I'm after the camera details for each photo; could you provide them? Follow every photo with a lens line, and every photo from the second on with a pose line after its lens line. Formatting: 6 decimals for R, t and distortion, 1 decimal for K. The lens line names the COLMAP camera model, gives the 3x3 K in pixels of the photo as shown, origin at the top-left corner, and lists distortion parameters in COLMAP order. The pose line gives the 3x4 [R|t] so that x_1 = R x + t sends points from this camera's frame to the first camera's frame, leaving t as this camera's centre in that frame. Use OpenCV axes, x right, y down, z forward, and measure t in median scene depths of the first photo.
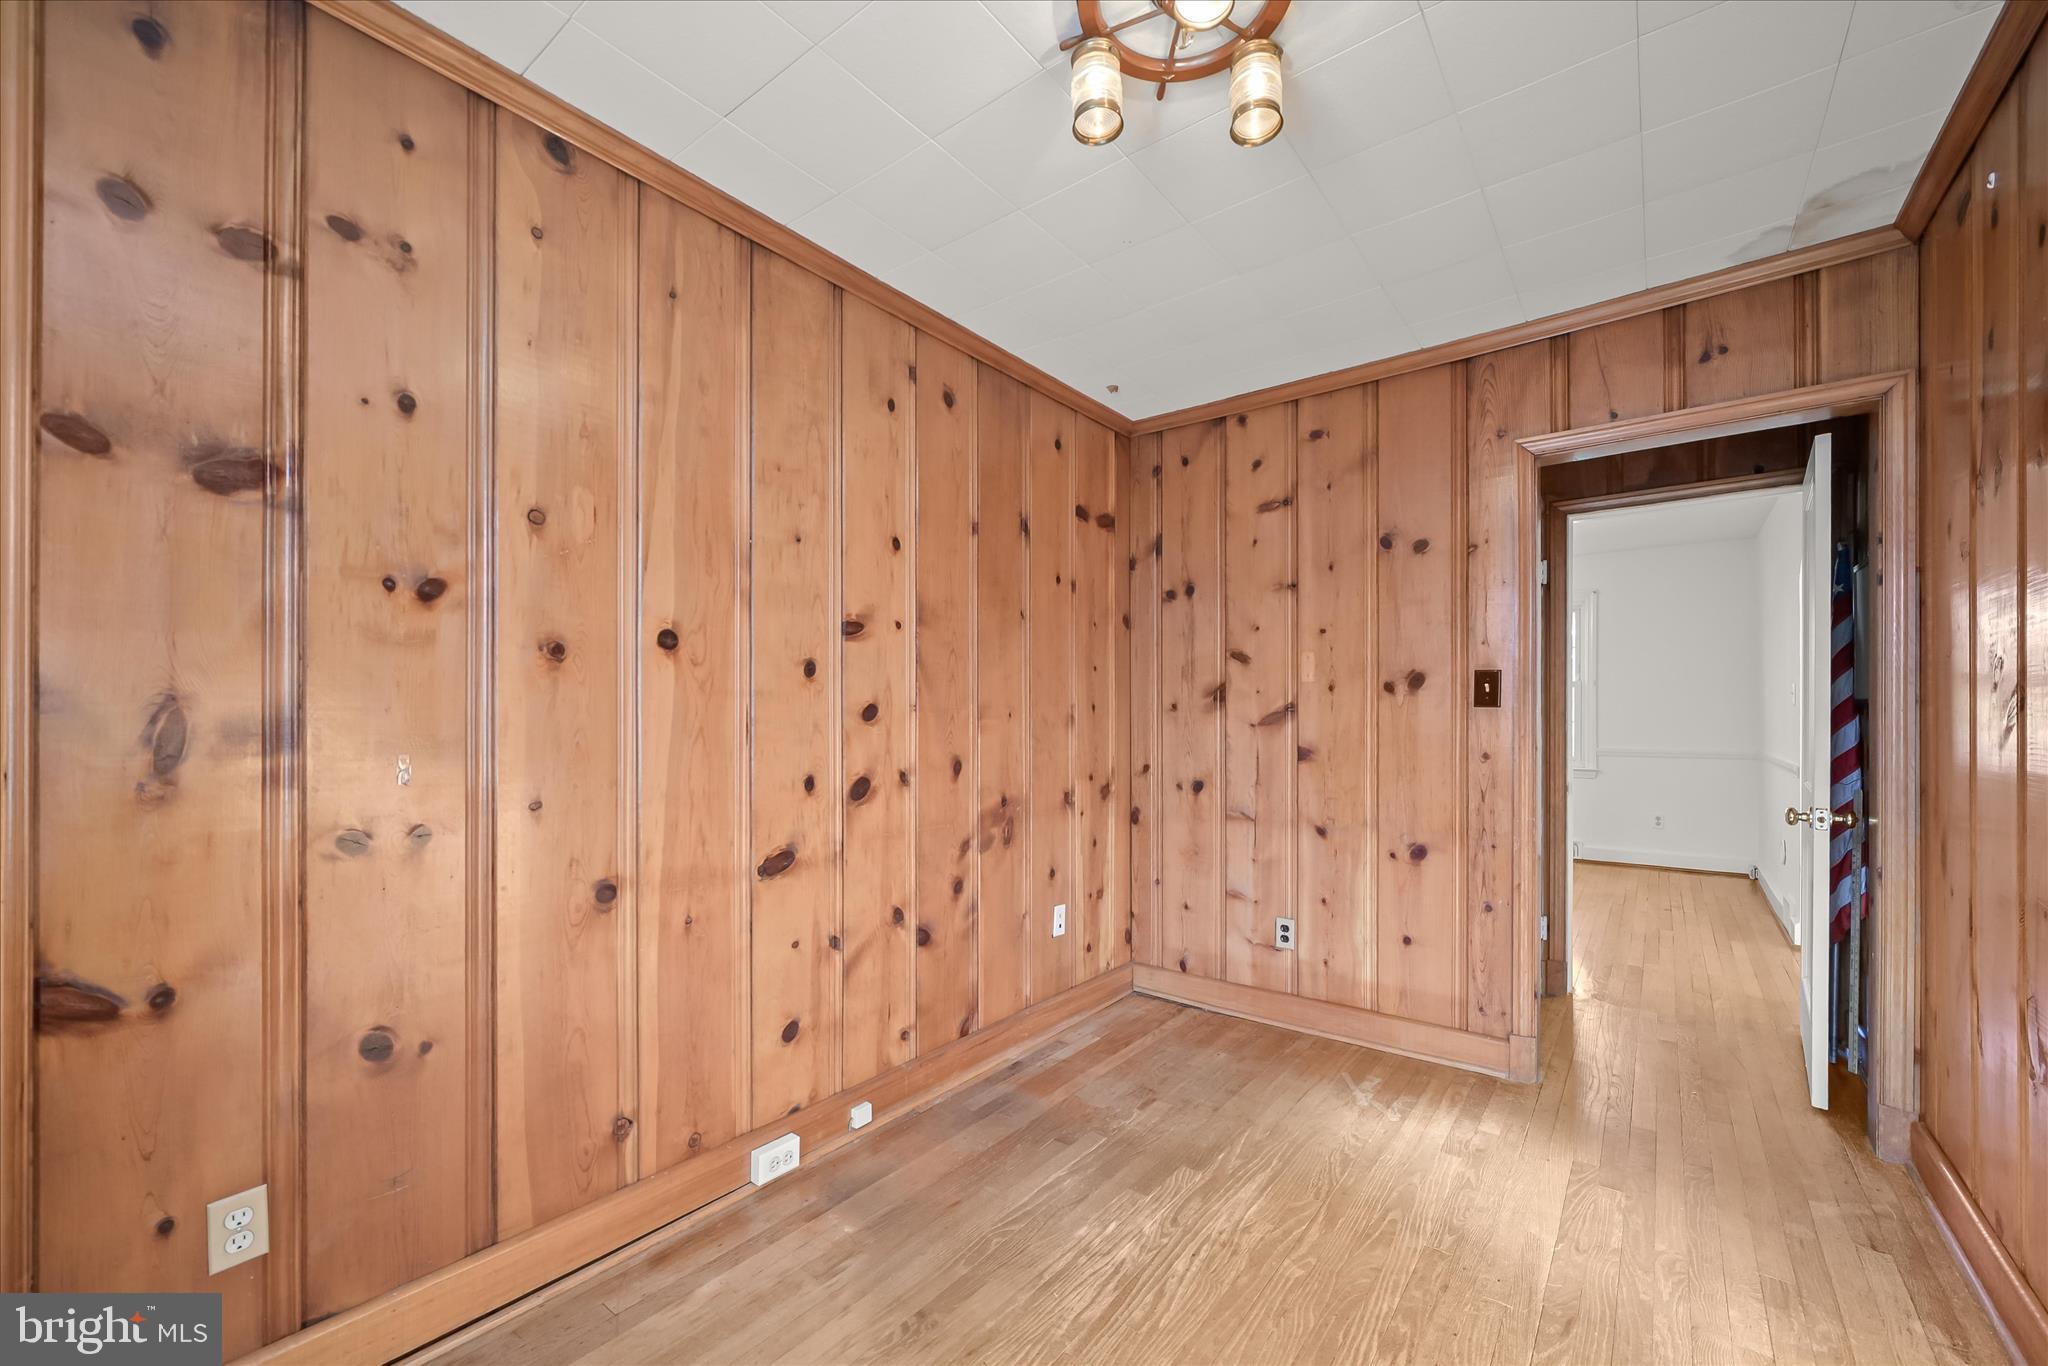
lens RADIAL K [[821.6, 0, 1028.3], [0, 821.6, 715.8], [0, 0, 1]] dist [-0.000251, -0.000026]
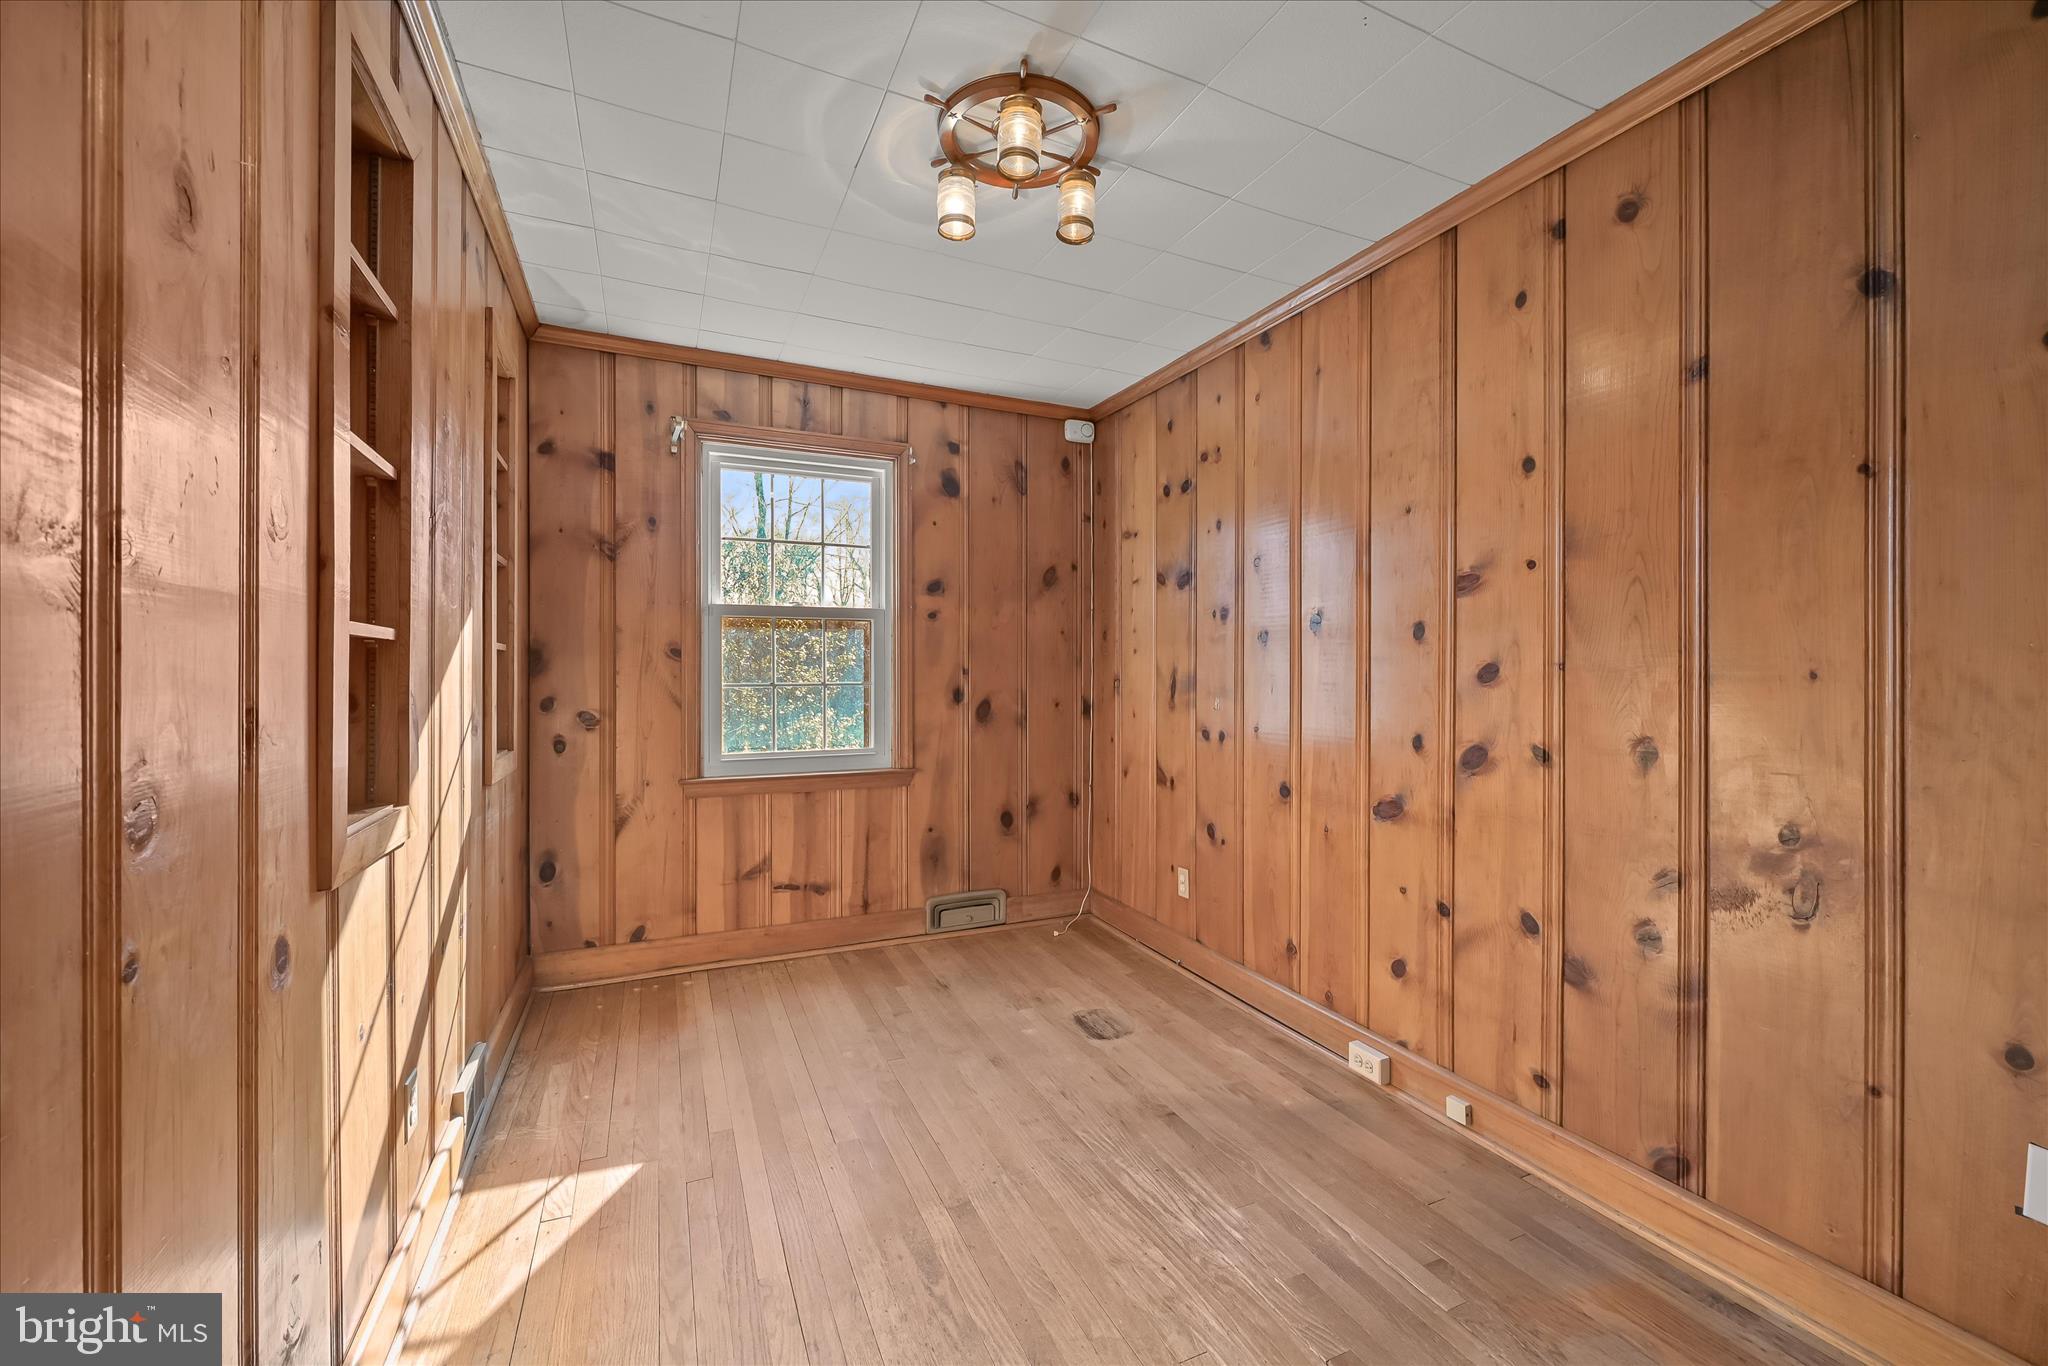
lens RADIAL K [[809.2, 0, 1027.9], [0, 809.2, 678.4], [0, 0, 1]] dist [-0.001417, -0.000220]
pose [[-0.465004, -0.000411, -0.885309, 1.000469], [-0.001836, 0.999998, 0.000500, 0.002748], [0.885307, 0.001858, -0.465004, 1.204913]]
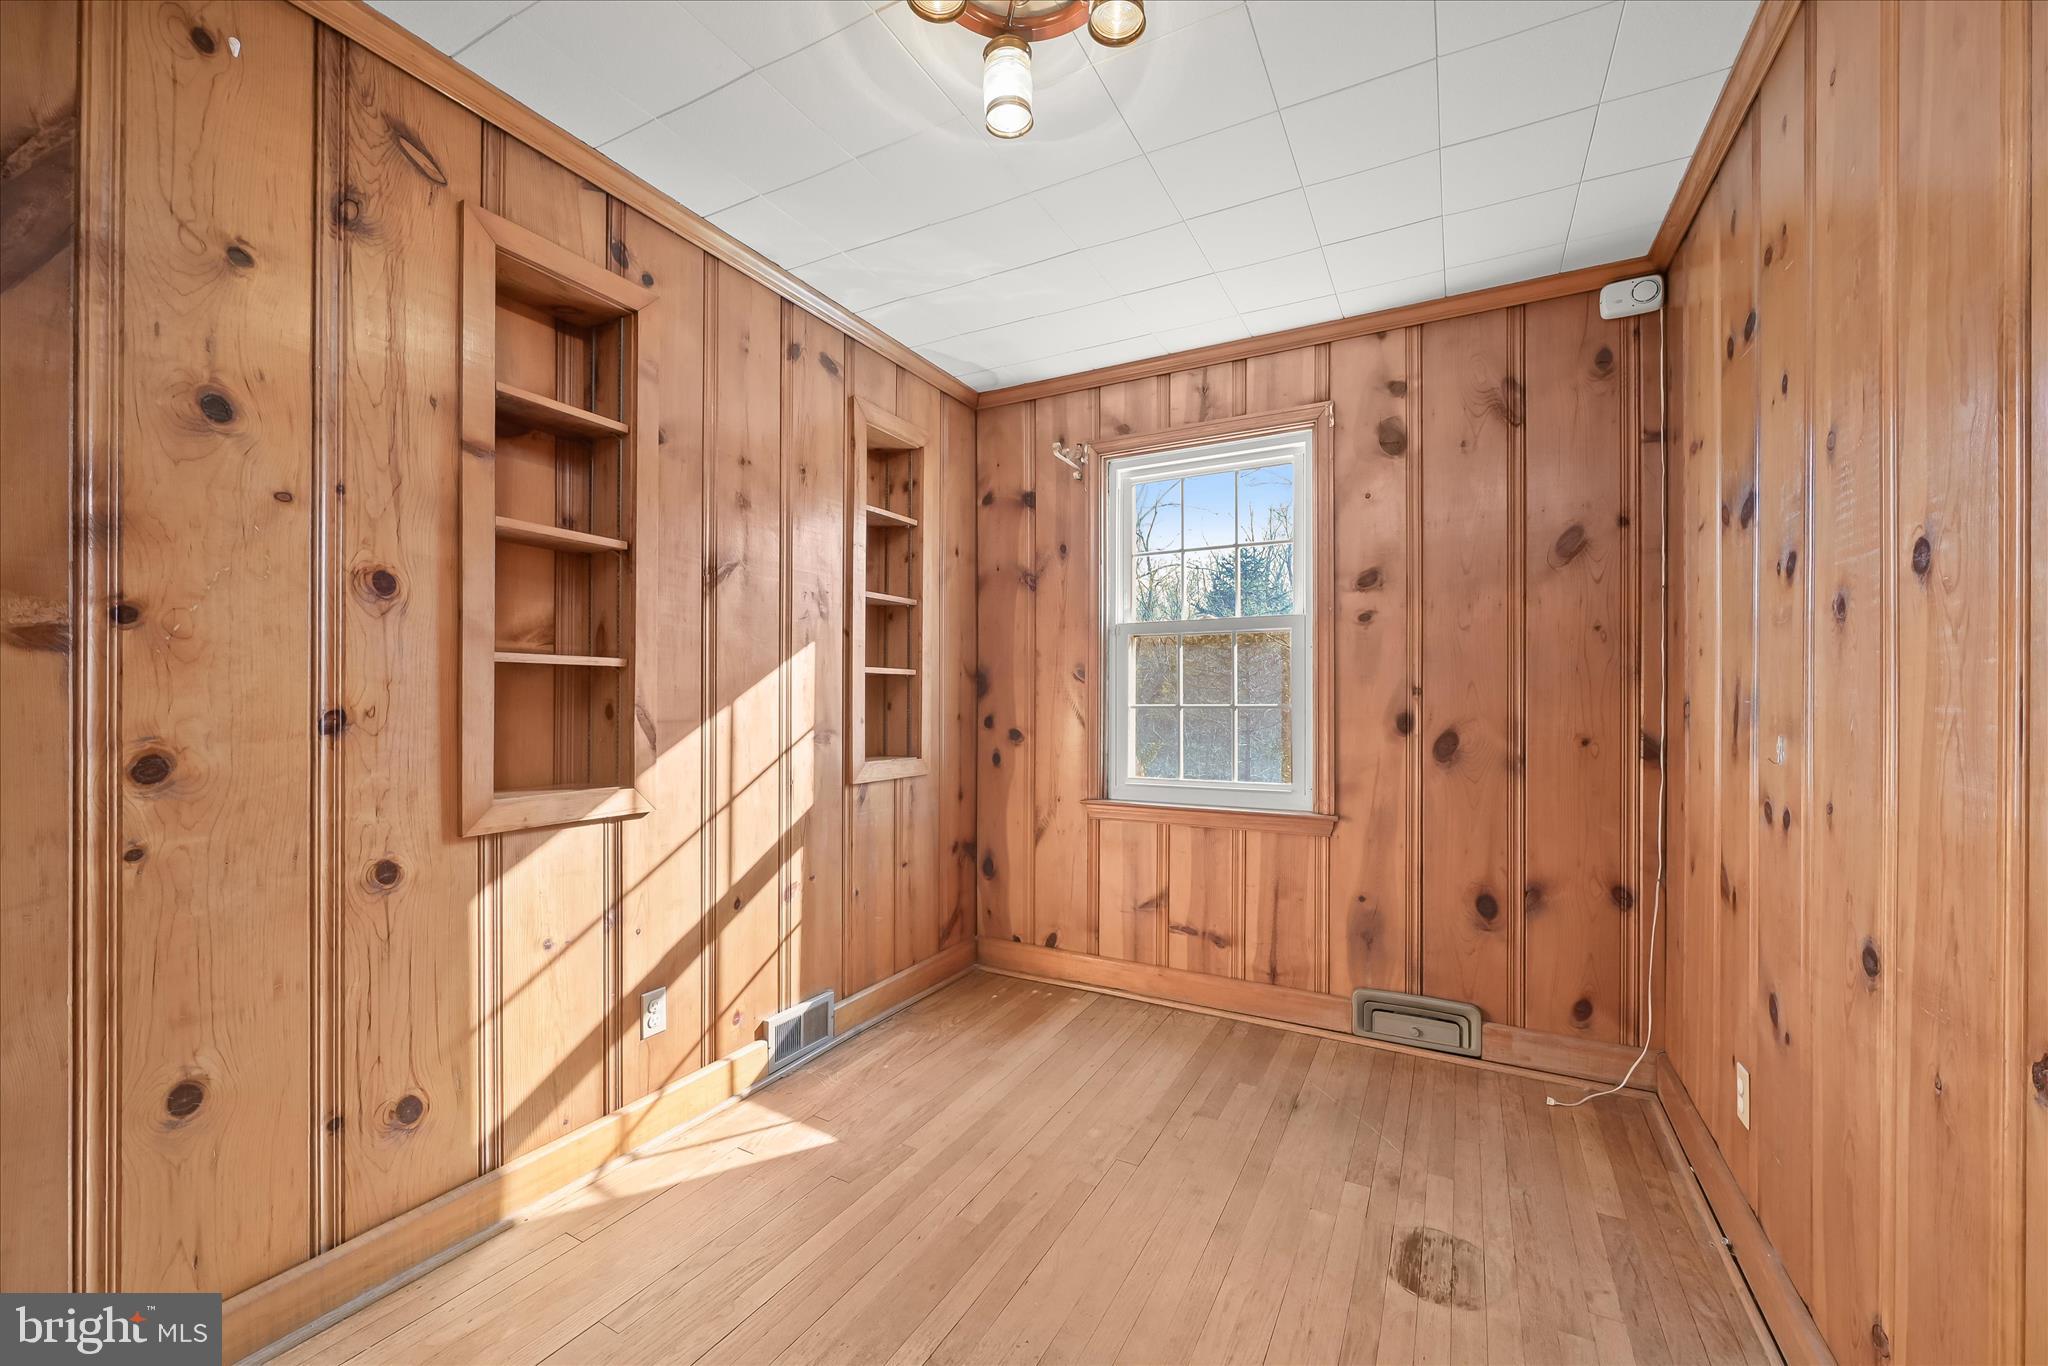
lens RADIAL K [[801.6, 0, 1028.1], [0, 801.6, 698.5], [0, 0, 1]] dist [-0.003391, -0.000117]
pose [[-0.986224, -0.005134, -0.165337, 0.250120], [-0.004992, 0.999987, -0.001276, 0.006102], [0.165342, -0.000433, -0.986236, 1.433570]]
